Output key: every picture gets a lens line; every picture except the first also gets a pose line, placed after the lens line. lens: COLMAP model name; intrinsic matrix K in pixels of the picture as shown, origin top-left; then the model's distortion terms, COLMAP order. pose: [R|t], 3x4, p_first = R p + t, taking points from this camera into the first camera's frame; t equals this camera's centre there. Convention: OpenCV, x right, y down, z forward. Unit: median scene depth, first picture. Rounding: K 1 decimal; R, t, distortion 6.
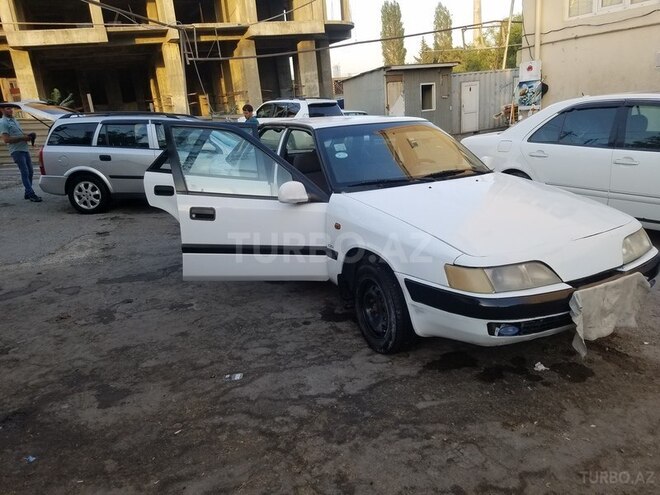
lens RADIAL K [[499.7, 0, 330.0], [0, 499.7, 247.5], [0, 0, 1]] dist [0.114616, -0.159647]
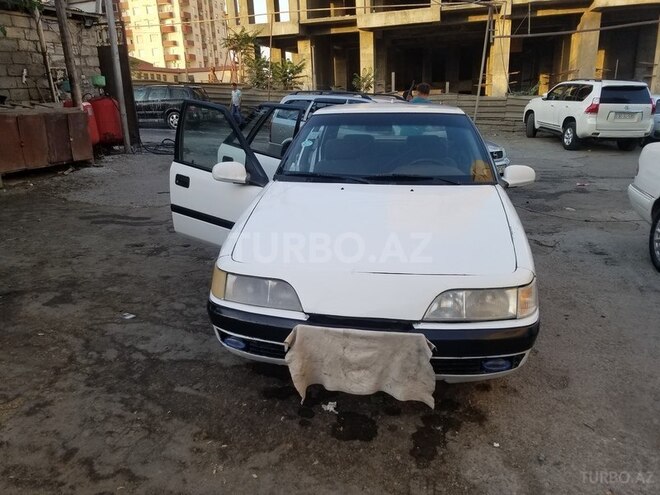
lens RADIAL K [[508.1, 0, 330.0], [0, 508.1, 247.5], [0, 0, 1]] dist [0.062983, -0.094318]
pose [[0.787605, 0.216763, -0.576795, 0.805018], [-0.194823, 0.975662, 0.100632, -0.111335], [0.584571, 0.033115, 0.810667, 0.273416]]
